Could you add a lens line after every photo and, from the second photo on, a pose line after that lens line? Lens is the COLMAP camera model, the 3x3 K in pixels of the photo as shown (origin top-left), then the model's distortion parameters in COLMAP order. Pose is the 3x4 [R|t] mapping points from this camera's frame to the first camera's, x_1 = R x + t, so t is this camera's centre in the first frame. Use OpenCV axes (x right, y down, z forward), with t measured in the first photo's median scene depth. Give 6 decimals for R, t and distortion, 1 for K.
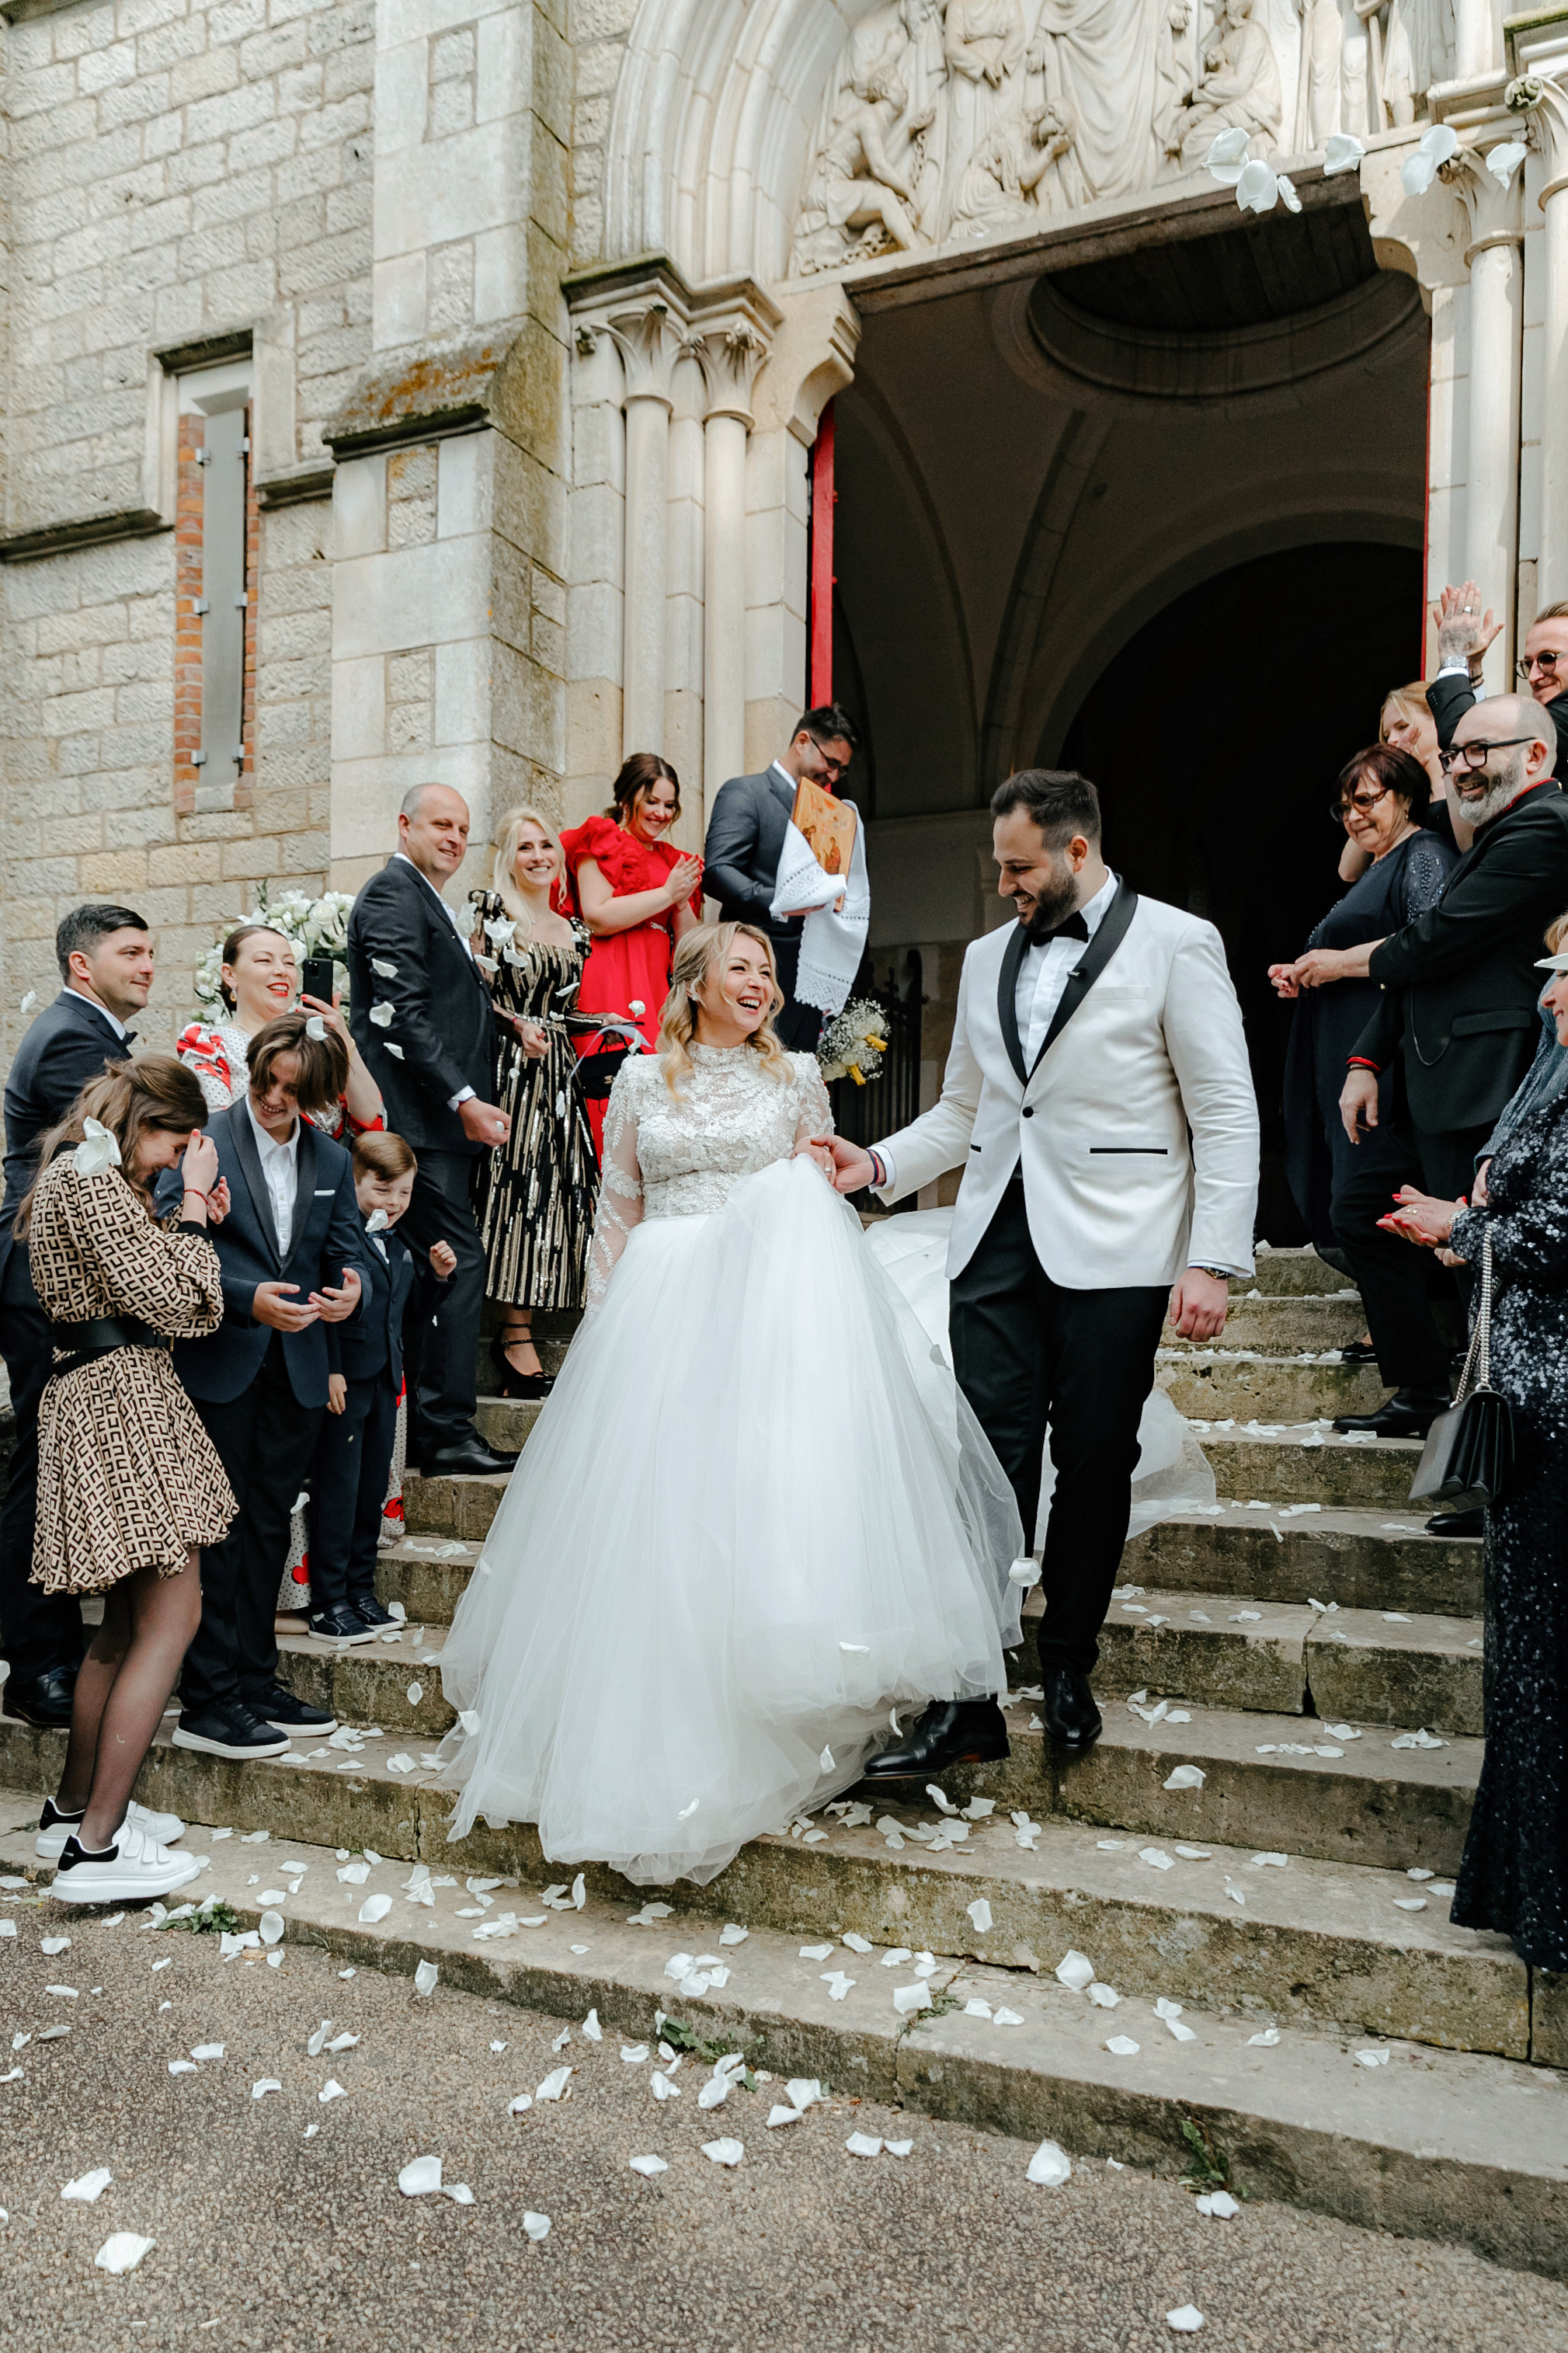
lens RADIAL K [[1760.6, 0, 786.7], [0, 1760.6, 1314.5], [0, 0, 1]] dist [0.033294, -0.019803]
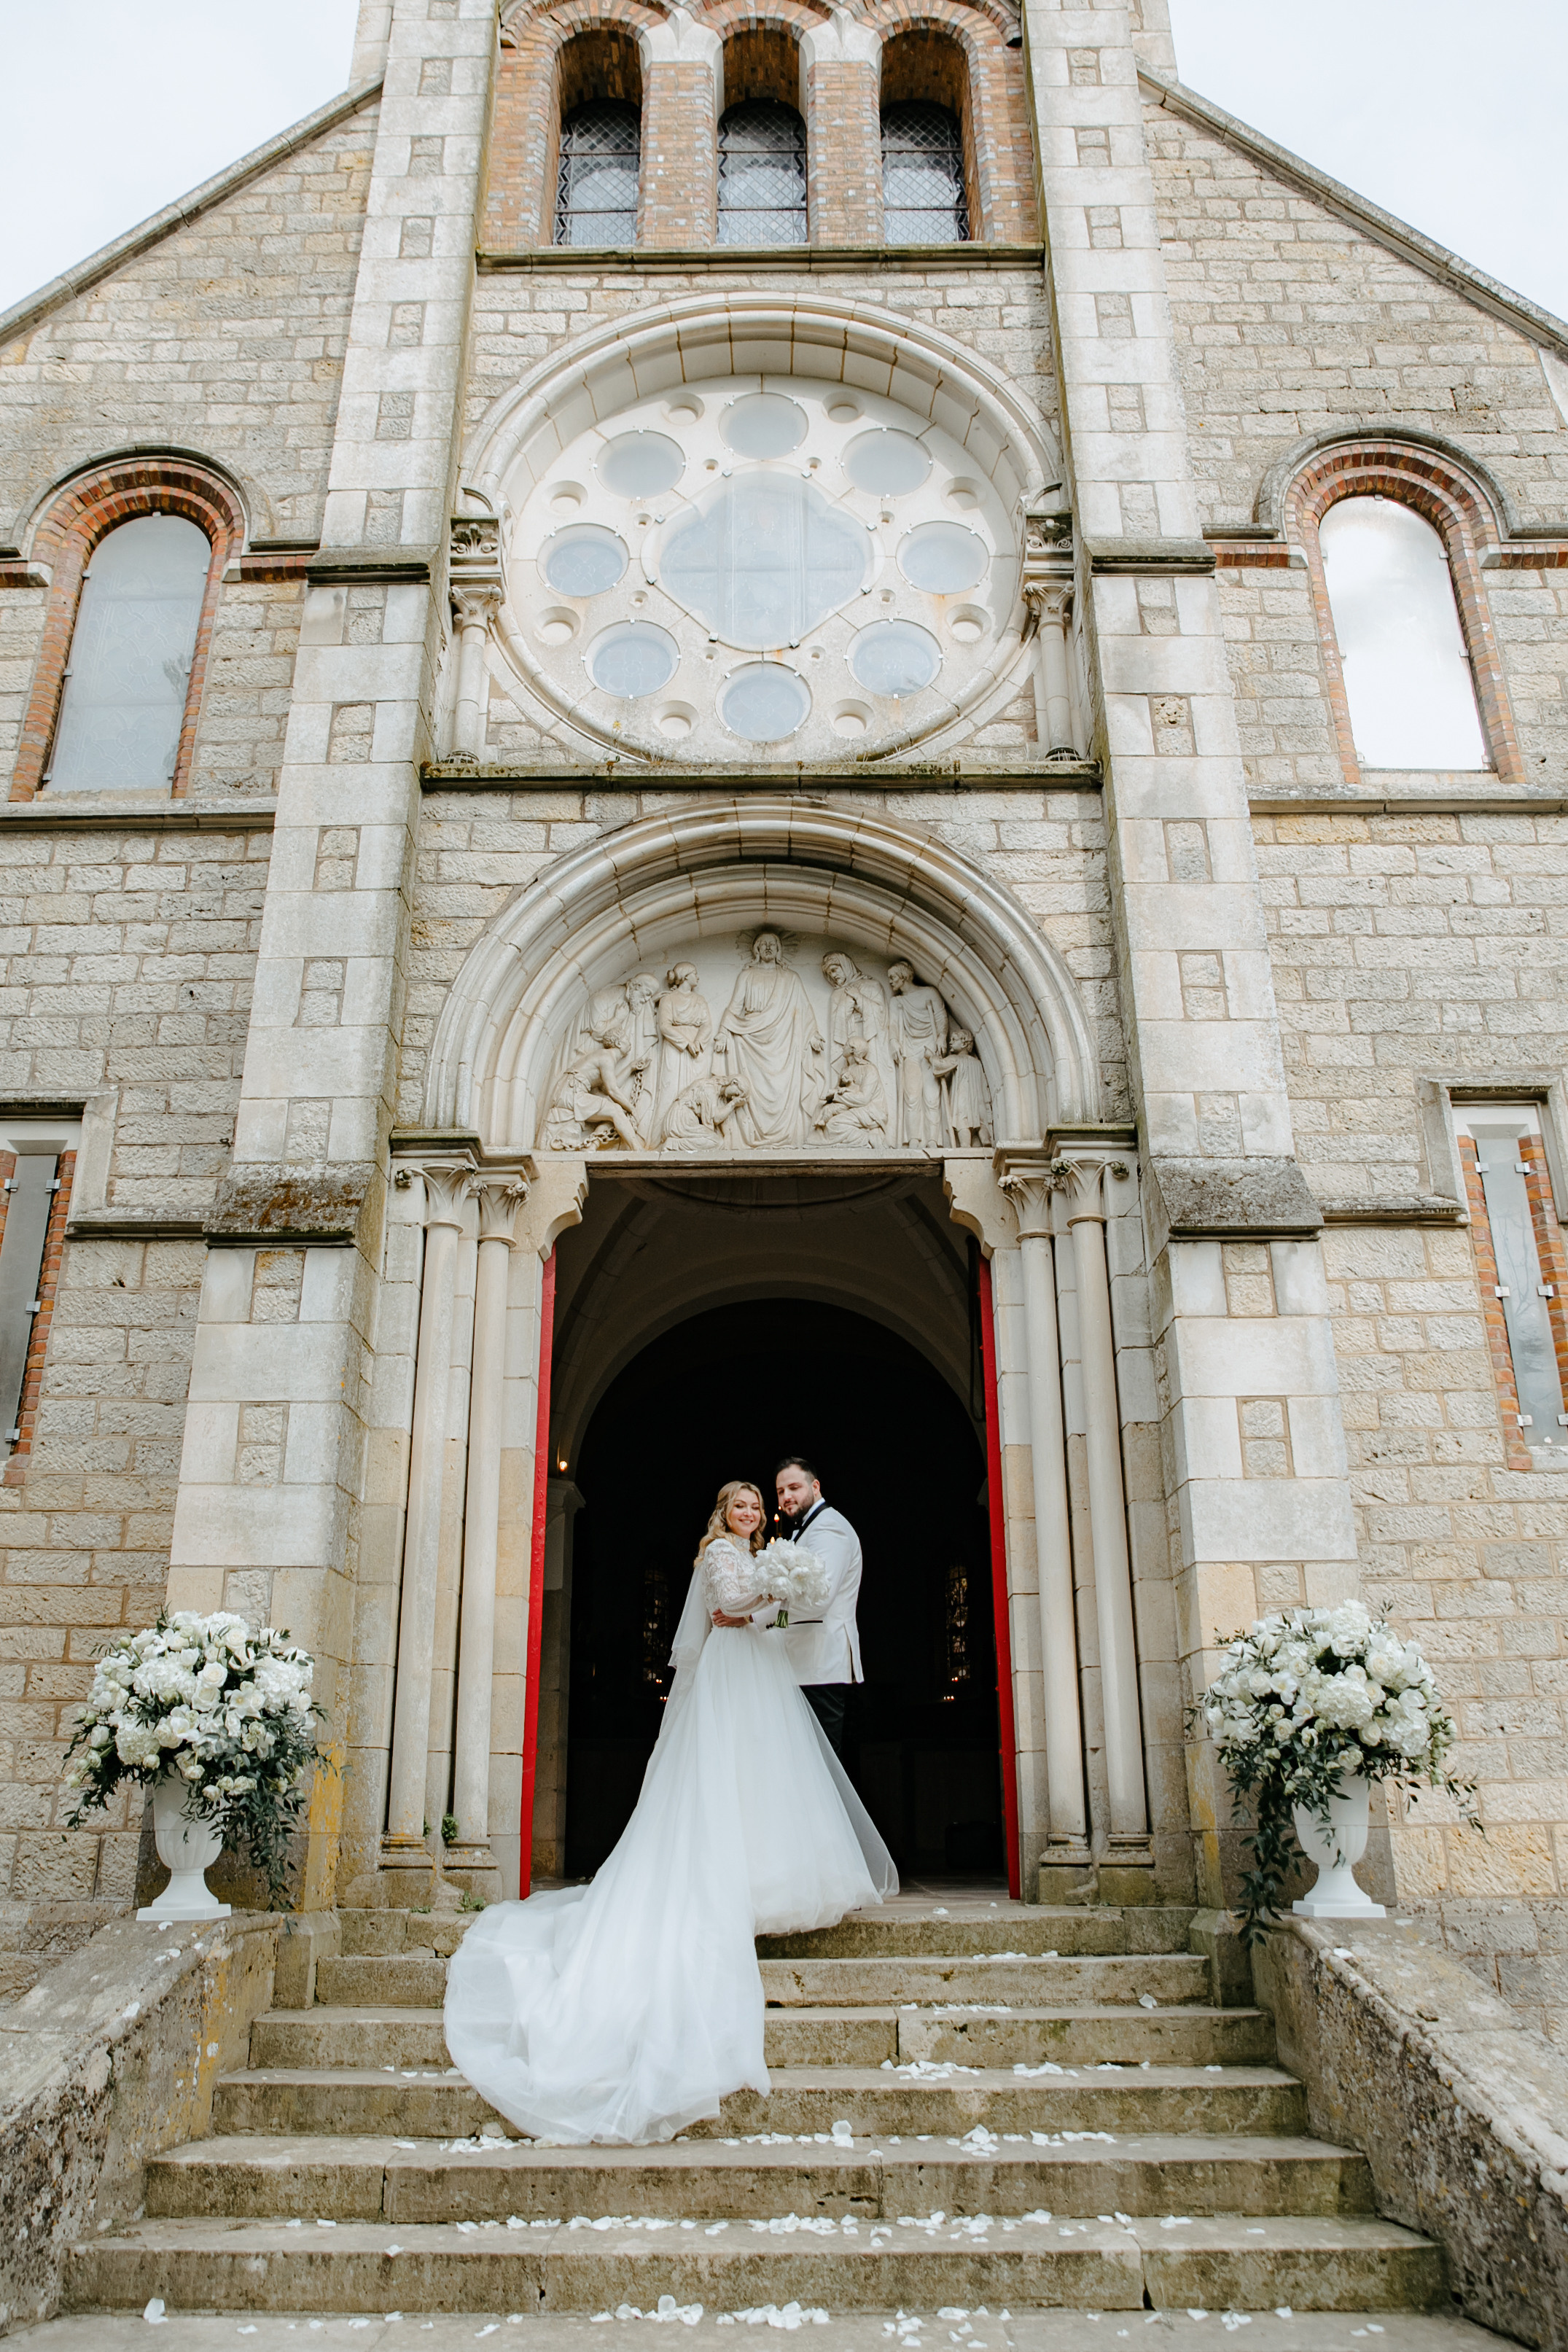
lens RADIAL K [[1728.1, 0, 764.8], [0, 1728.1, 1179.7], [0, 0, 1]] dist [-0.121453, 0.108353]
pose [[0.913353, 0.130553, 0.385672, -0.367279], [0.019400, 0.932174, -0.361492, -0.083610], [-0.406707, 0.337651, 0.848870, -0.193444]]
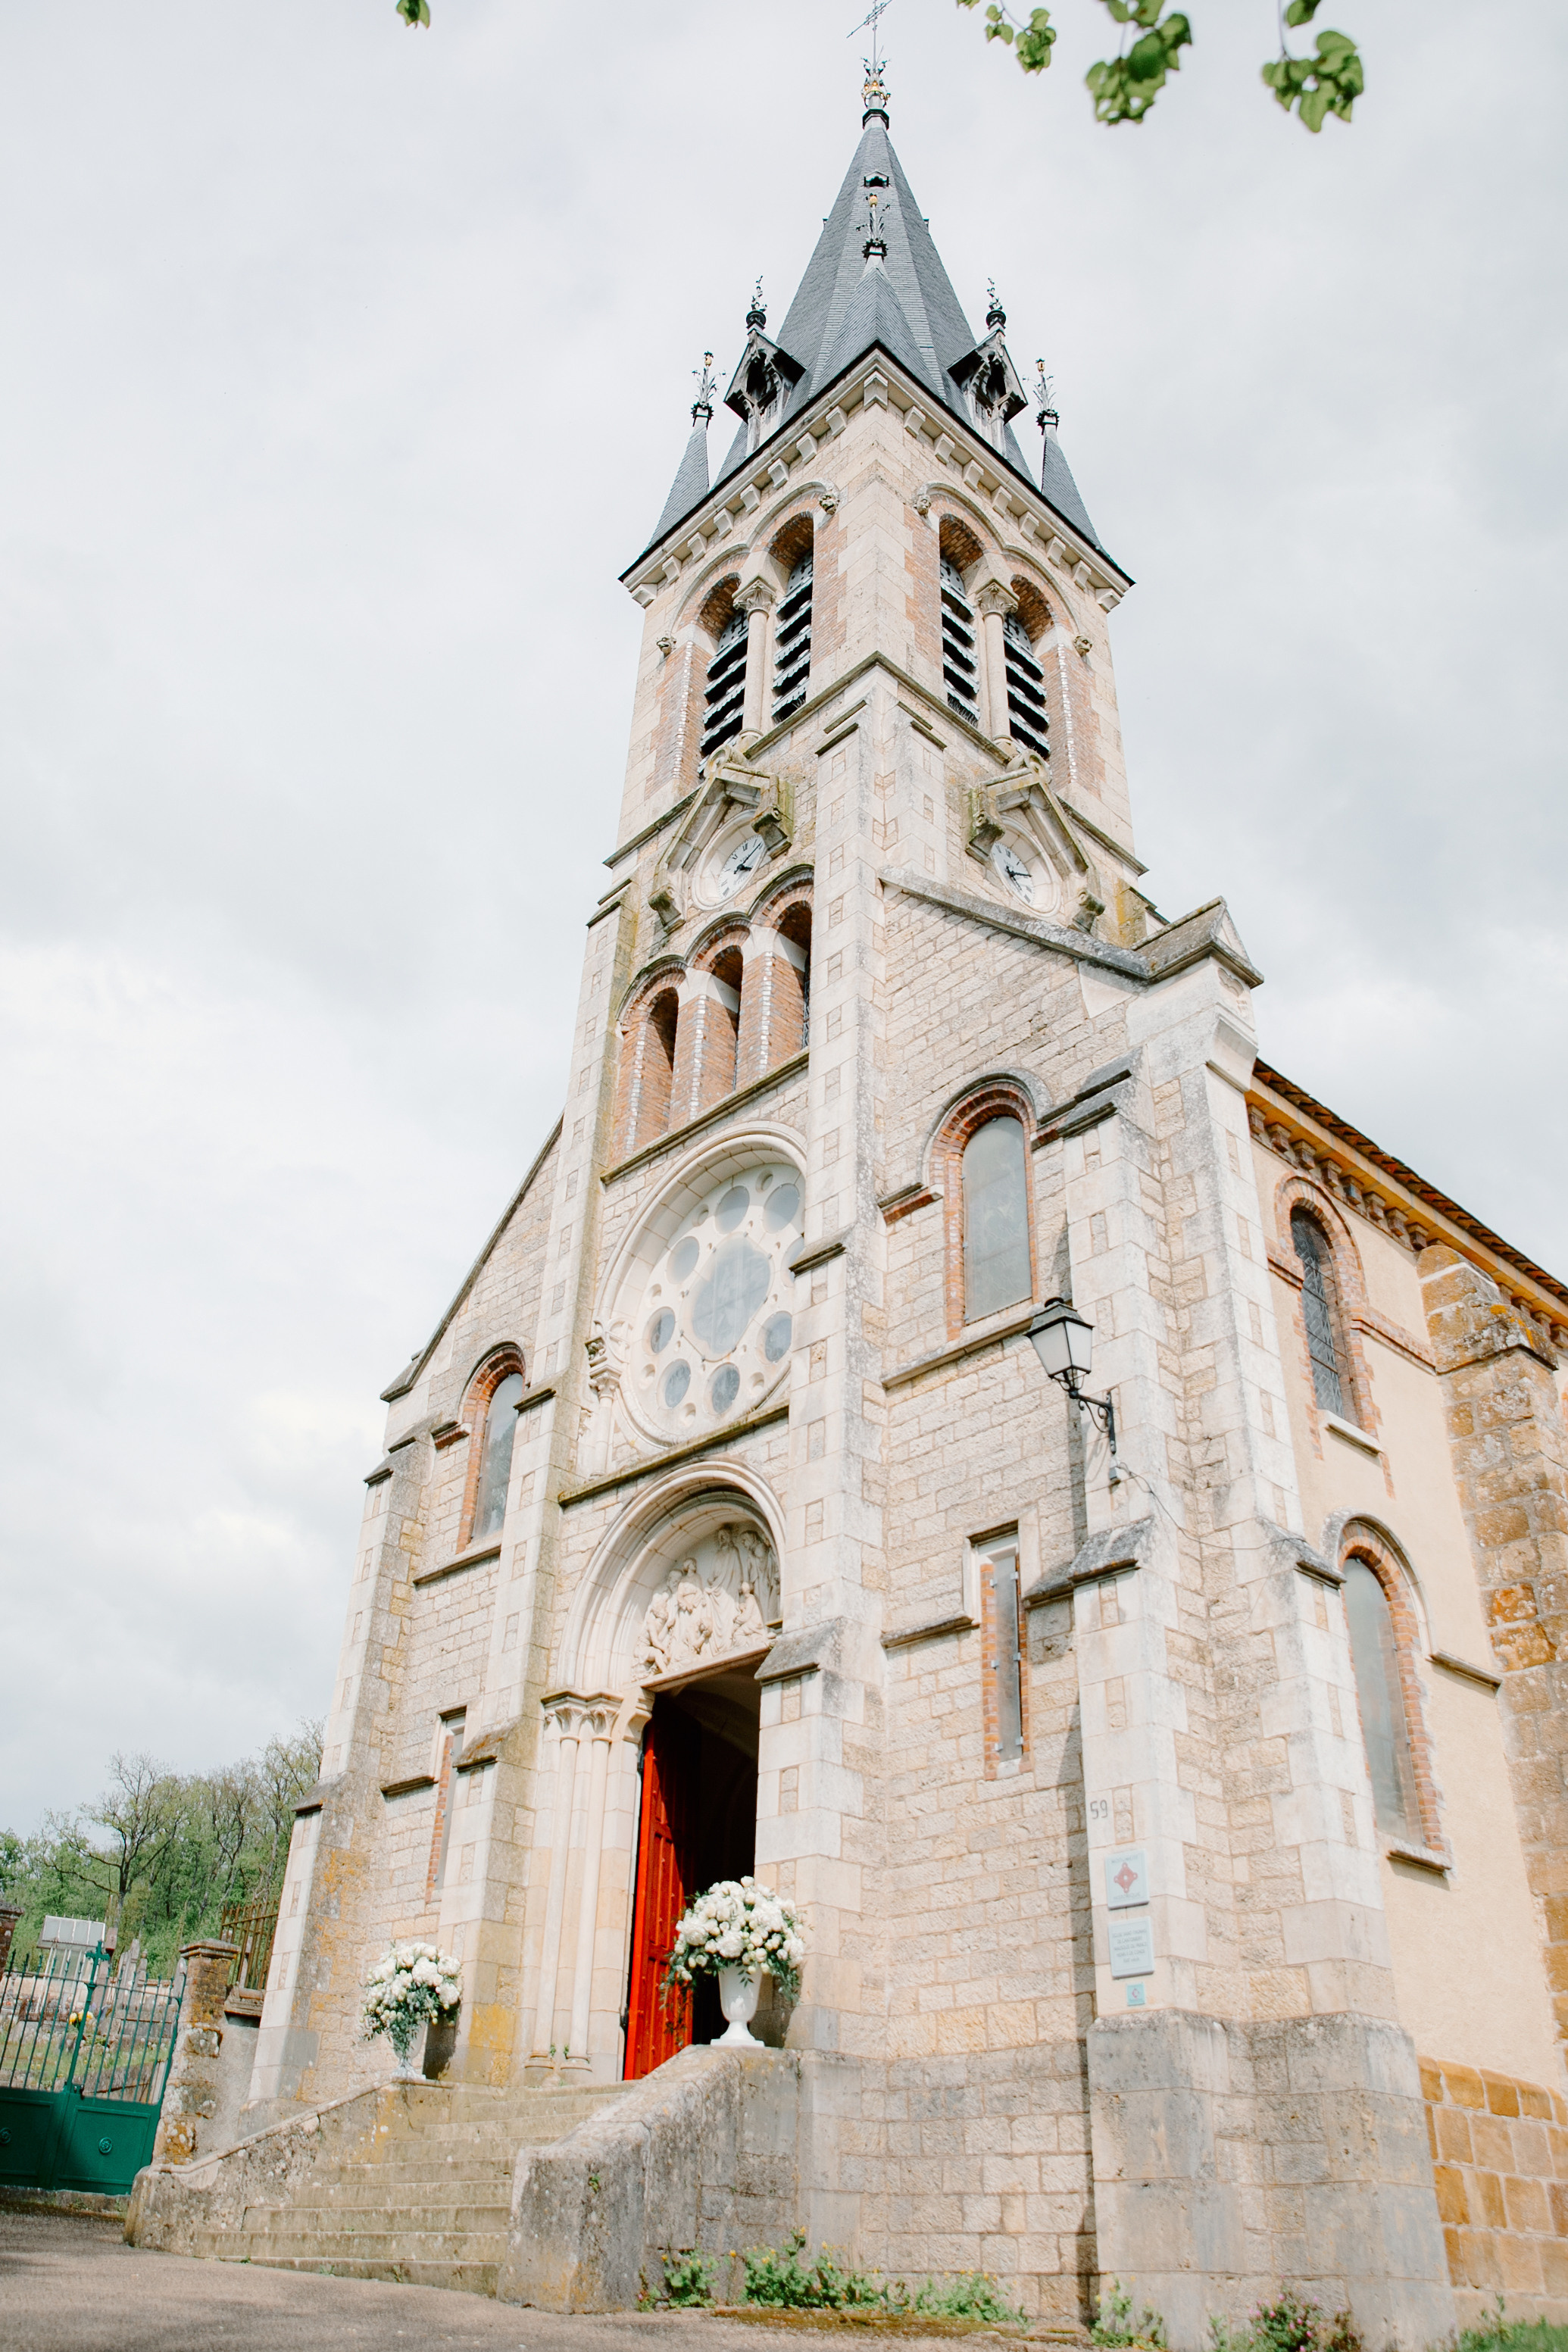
lens RADIAL K [[1793.9, 0, 785.5], [0, 1793.9, 1237.2], [0, 0, 1]] dist [-0.054564, 0.003677]
pose [[0.929294, -0.181050, -0.321921, 1.221820], [-0.016965, 0.849766, -0.526887, 0.240528], [0.368951, 0.495094, 0.786611, -1.336461]]
